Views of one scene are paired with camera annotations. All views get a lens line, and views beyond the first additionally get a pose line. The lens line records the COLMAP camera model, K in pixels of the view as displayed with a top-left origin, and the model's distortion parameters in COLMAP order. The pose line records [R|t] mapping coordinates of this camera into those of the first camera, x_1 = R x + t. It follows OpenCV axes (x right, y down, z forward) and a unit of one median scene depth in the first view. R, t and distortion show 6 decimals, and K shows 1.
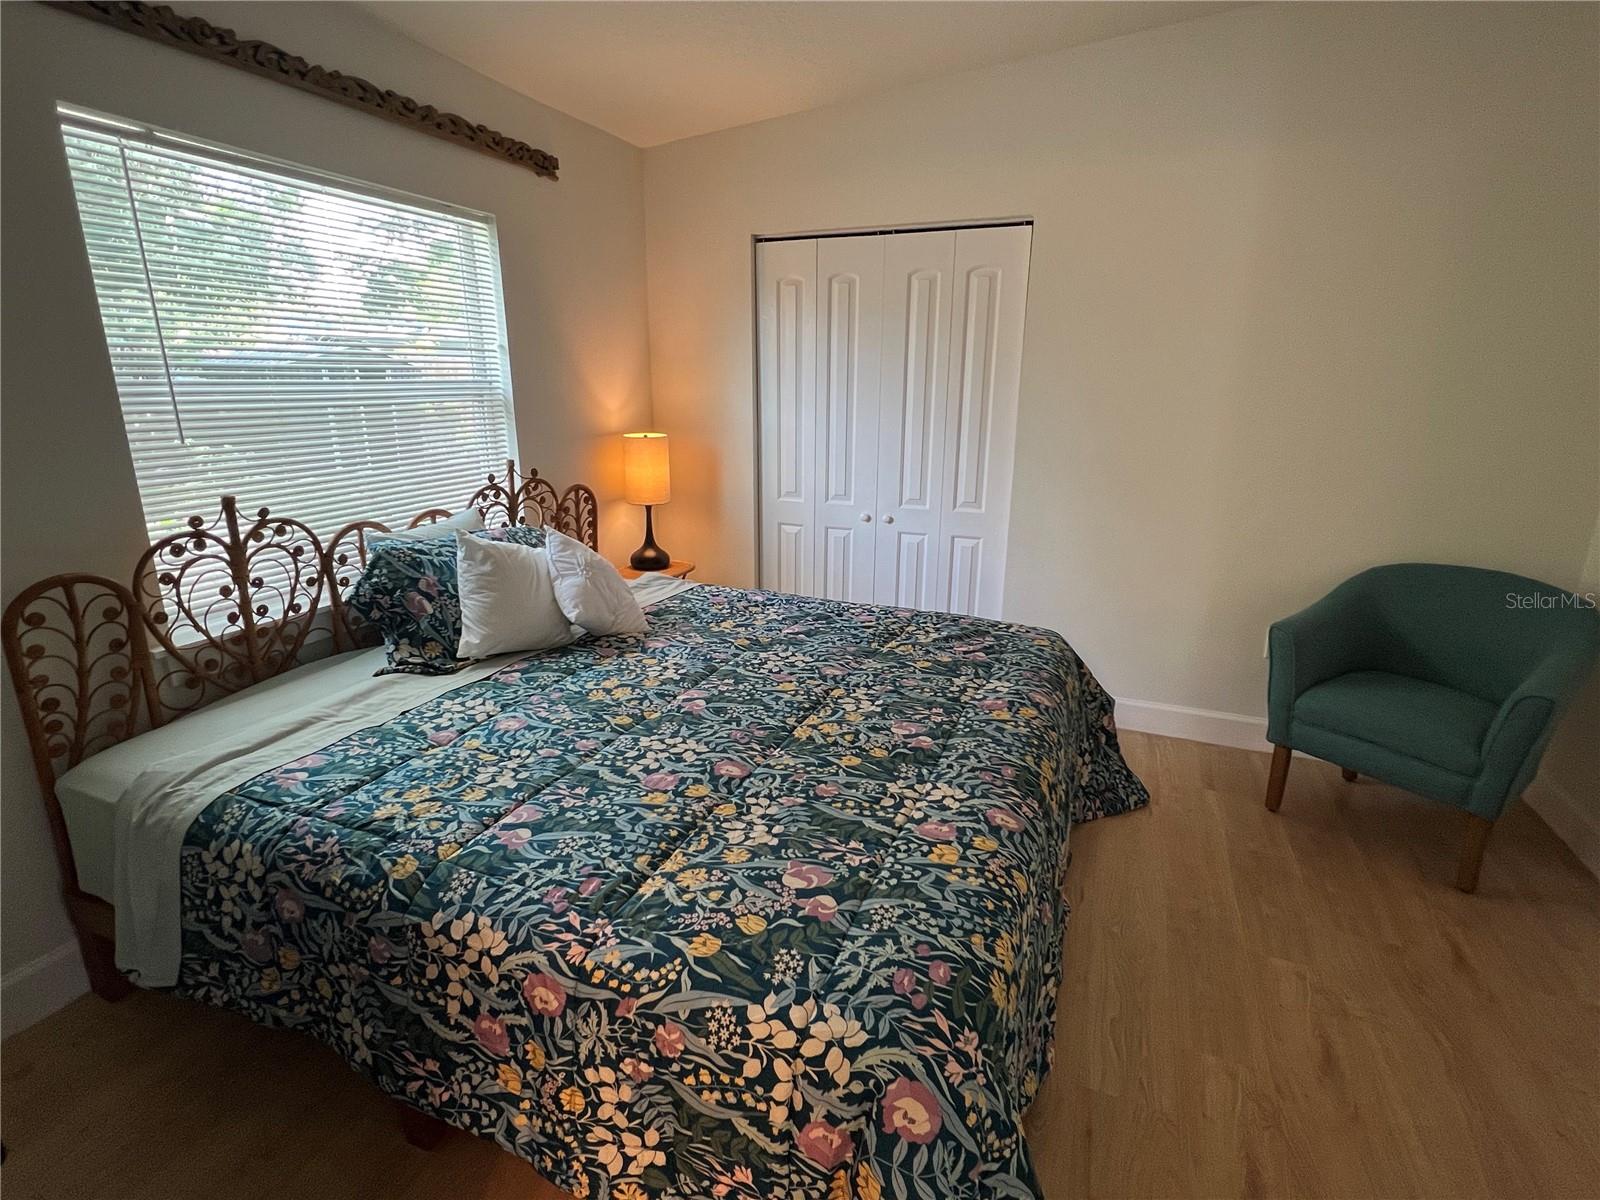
lens RADIAL K [[778.9, 0, 806.9], [0, 778.9, 595.9], [0, 0, 1]] dist [0.002612, -0.000850]
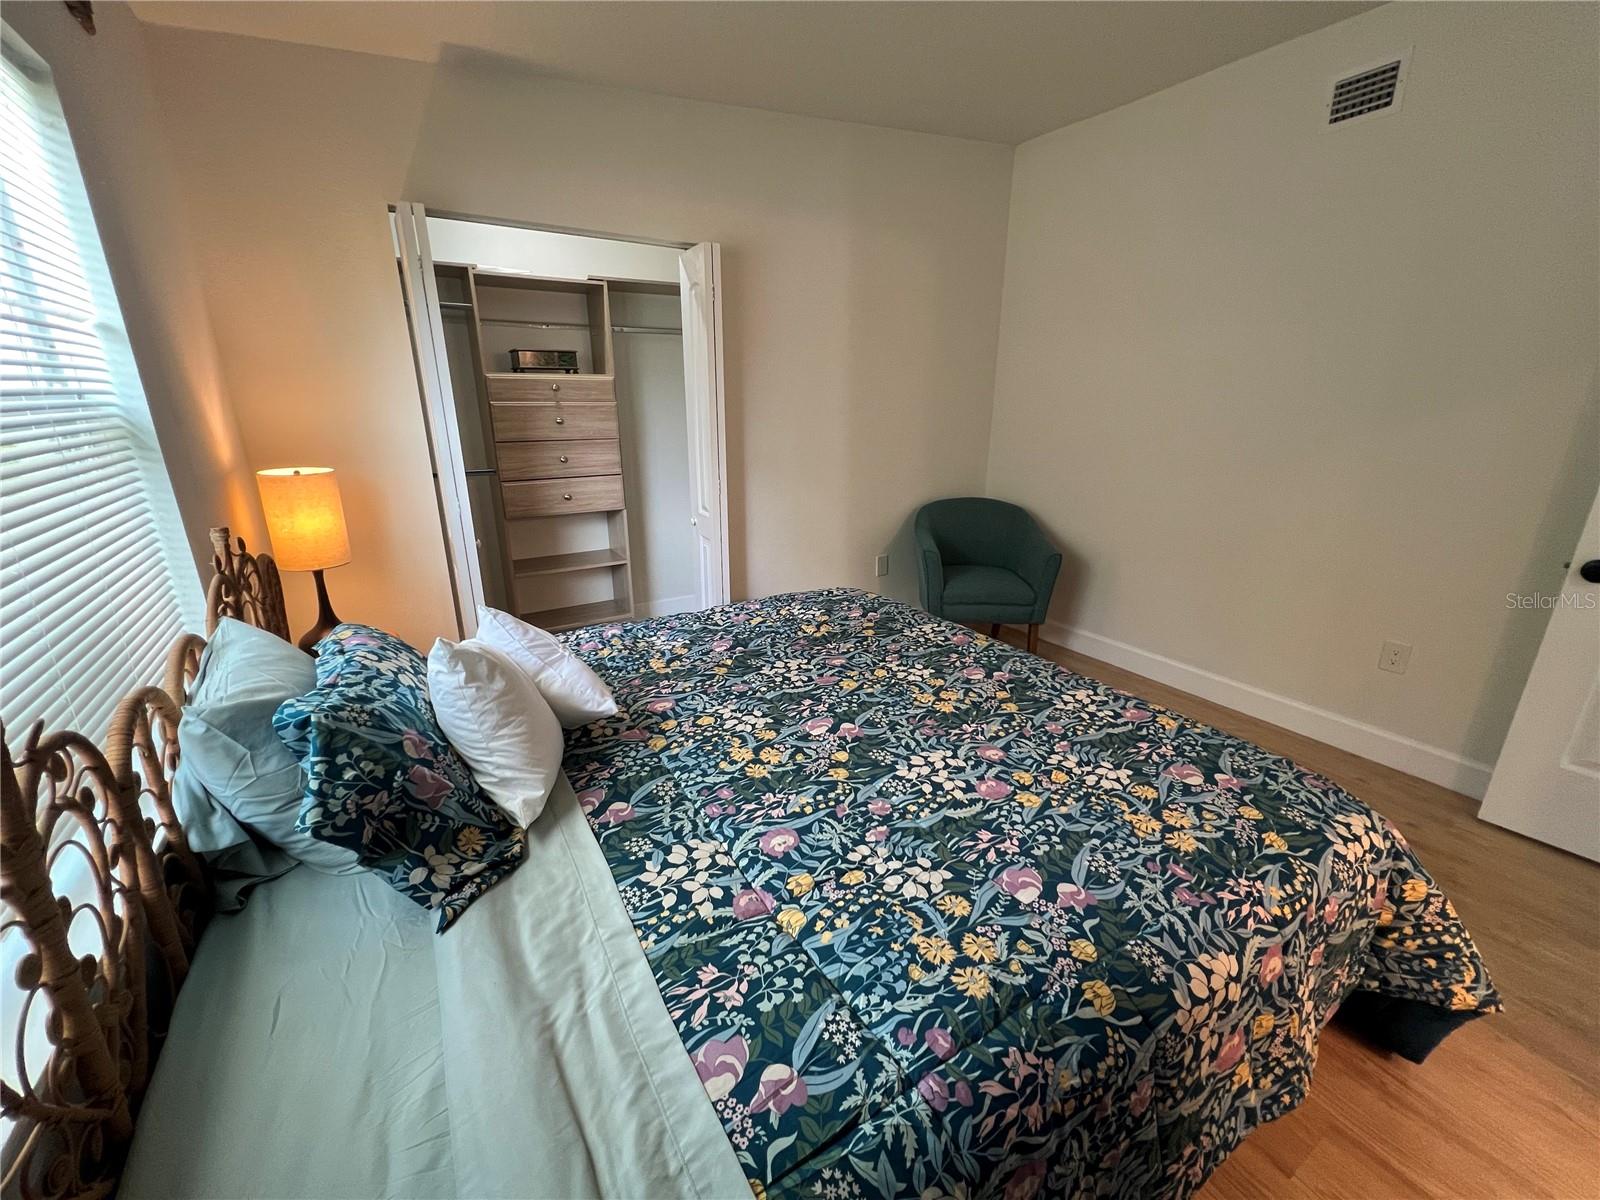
lens RADIAL K [[644.3, 0, 807.4], [0, 644.3, 572.8], [0, 0, 1]] dist [-0.001837, 0.000443]
pose [[0.585788, -0.216912, 0.780898, -0.736216], [0.216480, 0.970389, 0.107155, -0.142447], [-0.781018, 0.106279, 0.615399, 0.511356]]
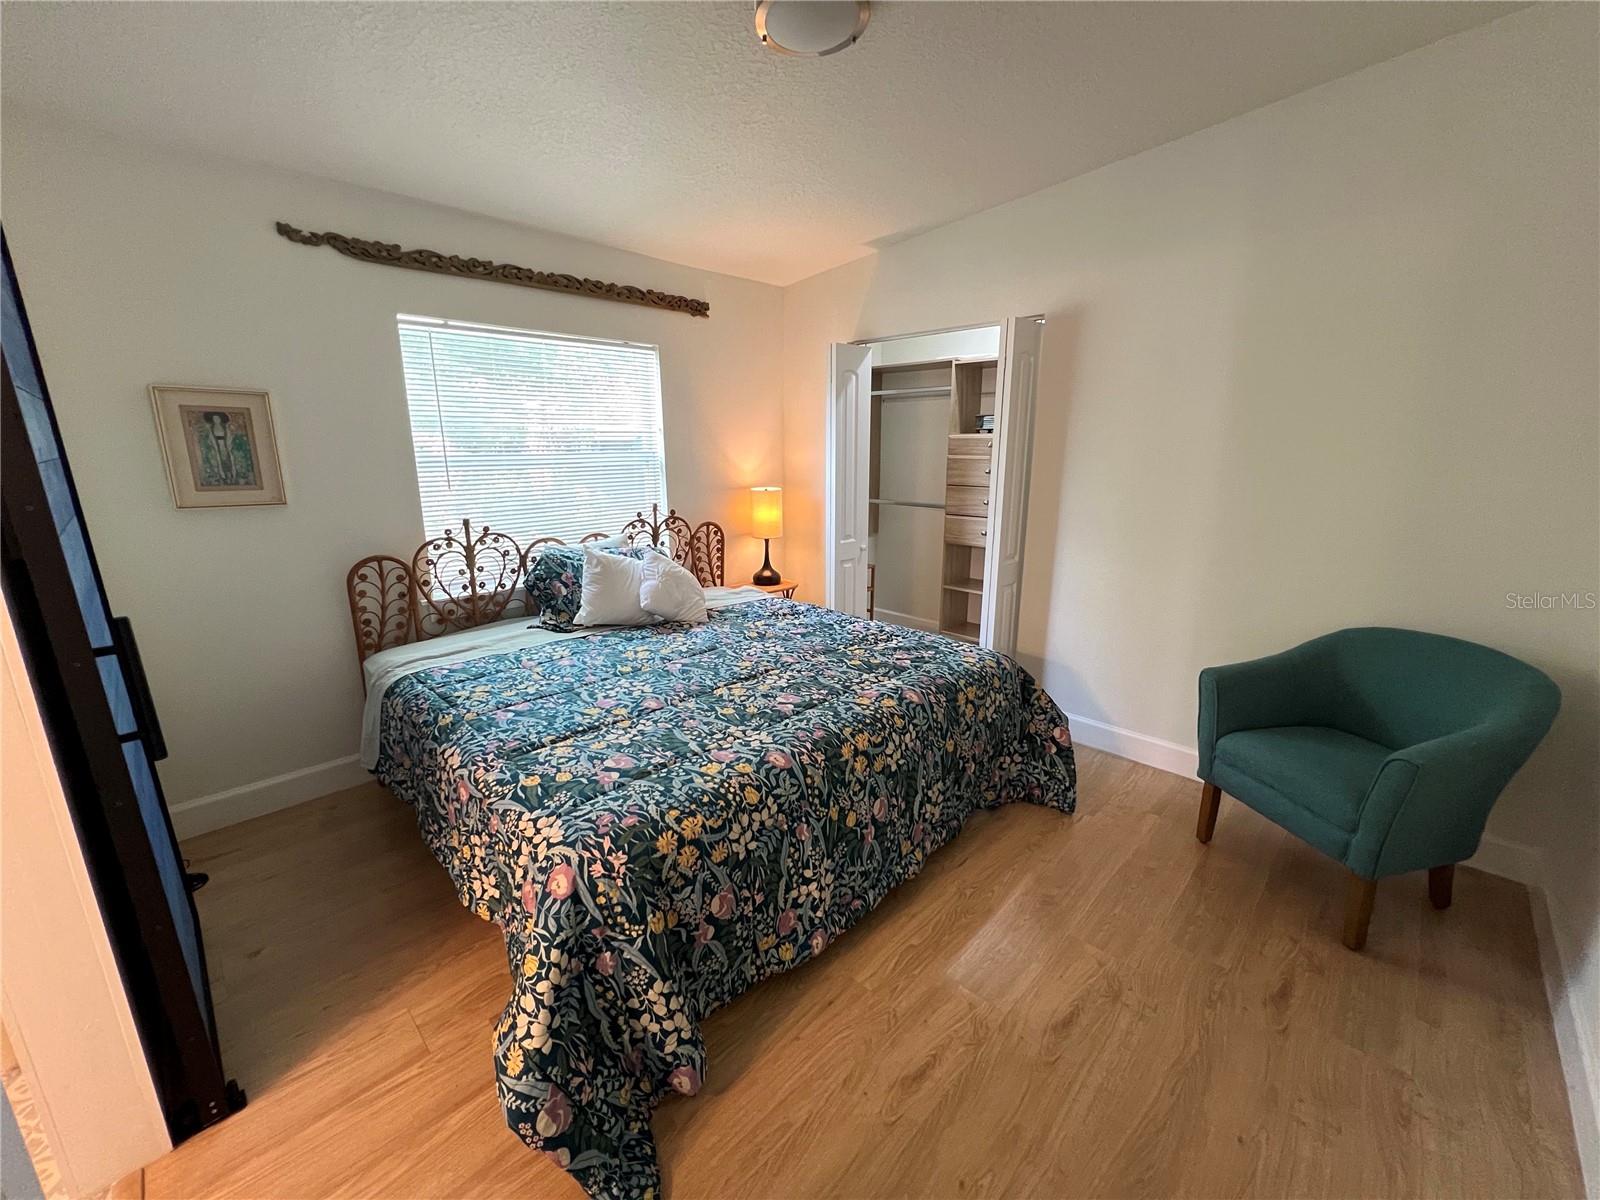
lens RADIAL K [[642.7, 0, 802.4], [0, 642.7, 603.1], [0, 0, 1]] dist [-0.002452, 0.000819]
pose [[0.924774, 0.083182, -0.371313, 0.523421], [-0.093777, 0.995537, -0.010535, 0.007231], [0.368780, 0.044563, 0.928448, -0.069678]]
